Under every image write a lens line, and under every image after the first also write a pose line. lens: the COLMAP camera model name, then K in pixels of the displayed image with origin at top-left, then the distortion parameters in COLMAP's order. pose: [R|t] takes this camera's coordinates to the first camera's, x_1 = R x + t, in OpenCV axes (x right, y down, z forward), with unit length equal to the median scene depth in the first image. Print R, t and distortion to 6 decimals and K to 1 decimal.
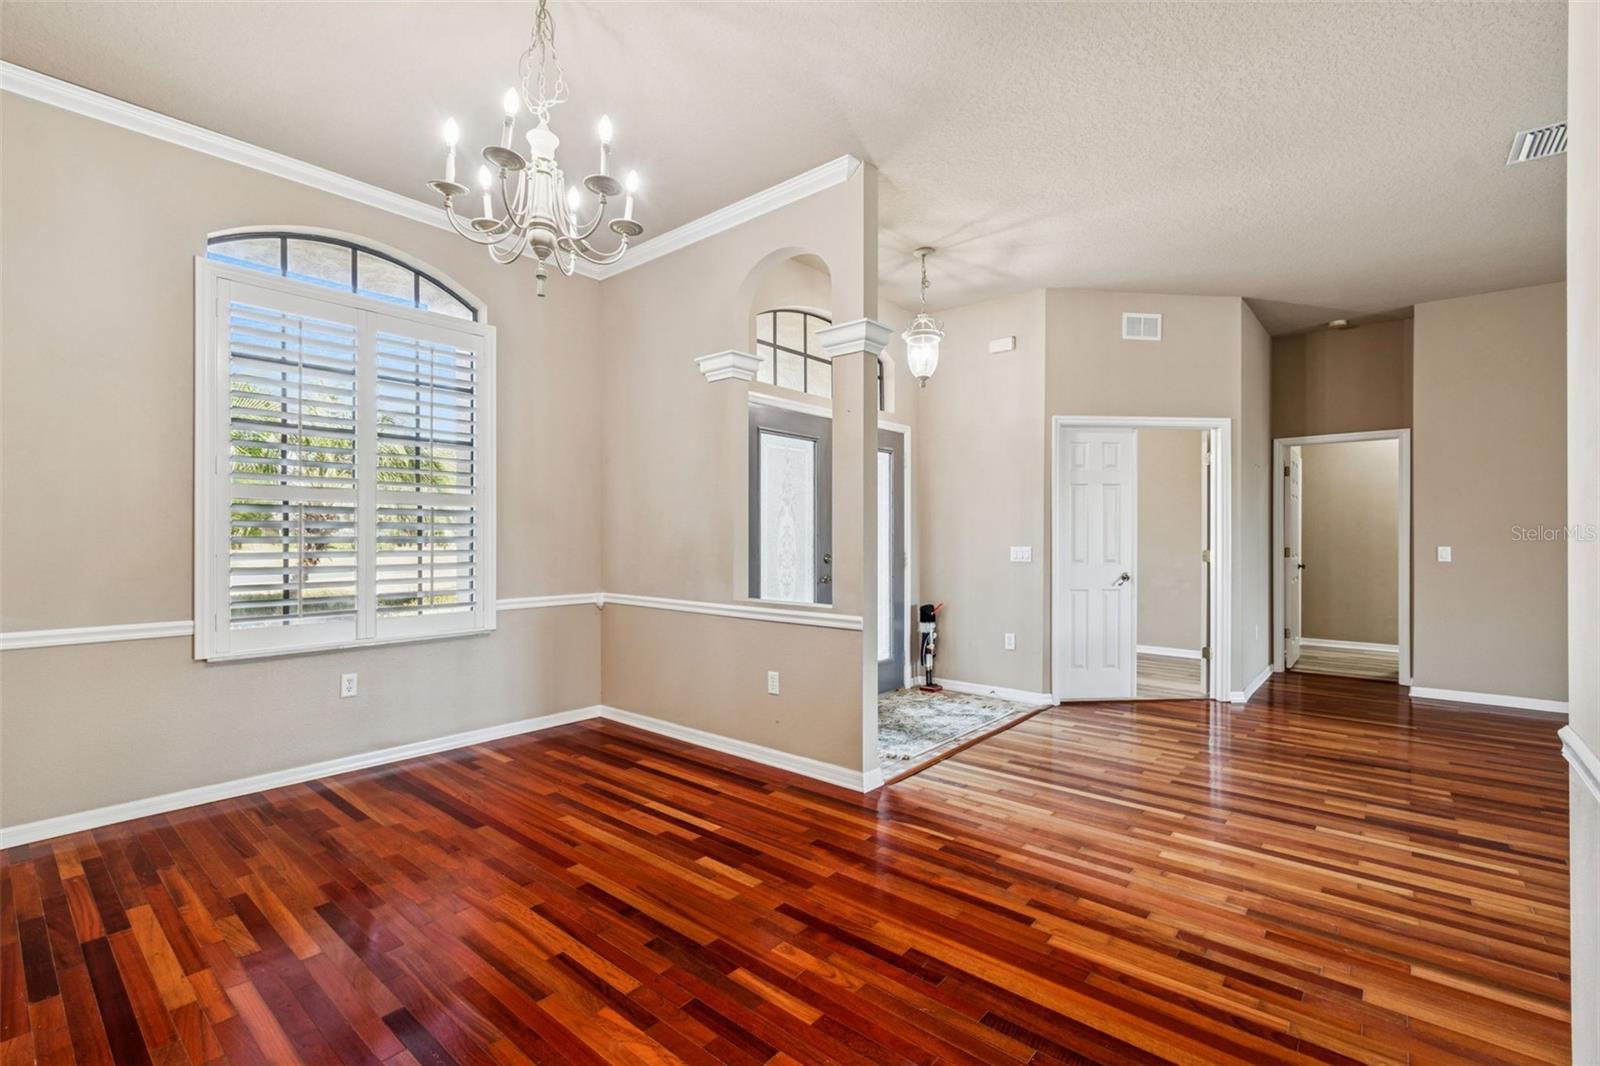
lens RADIAL K [[706.8, 0, 803.7], [0, 706.8, 537.4], [0, 0, 1]] dist [0.001729, -0.001144]
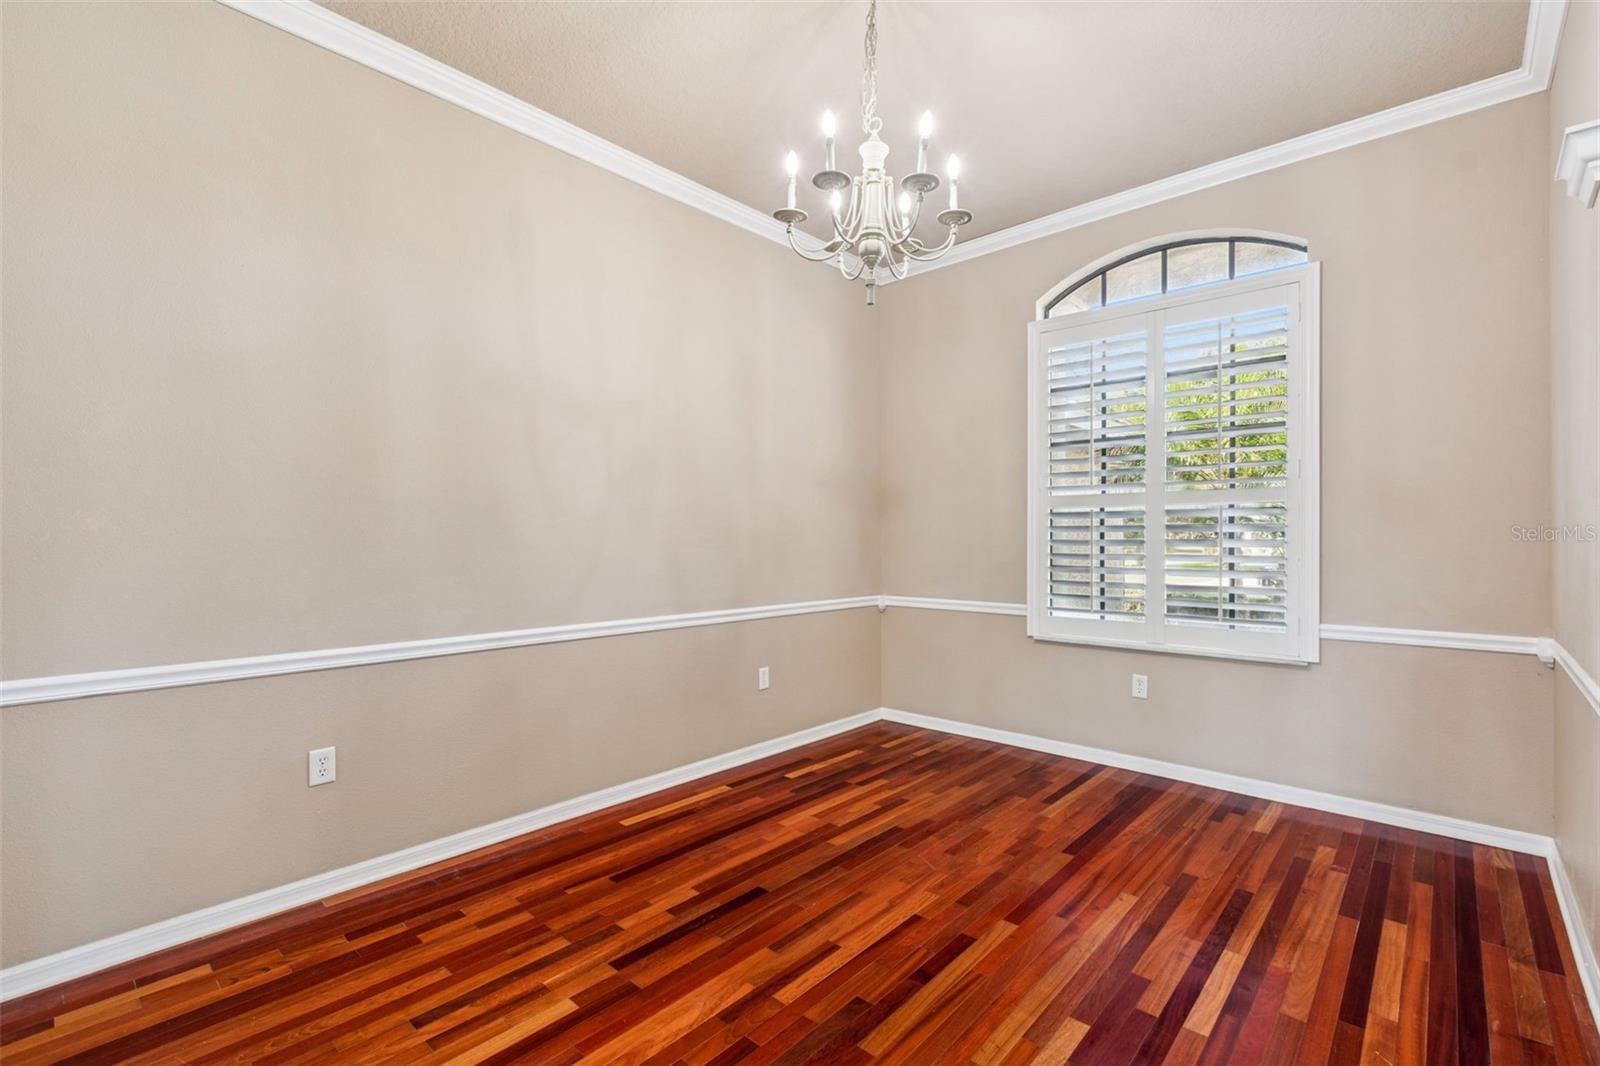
lens RADIAL K [[706.8, 0, 806.4], [0, 706.8, 532.7], [0, 0, 1]] dist [0.001729, -0.001144]
pose [[-0.028968, -0.013690, -0.999487, 0.416249], [-0.001926, 0.999905, -0.013640, 0.004058], [0.999578, 0.001530, -0.028992, 0.597862]]
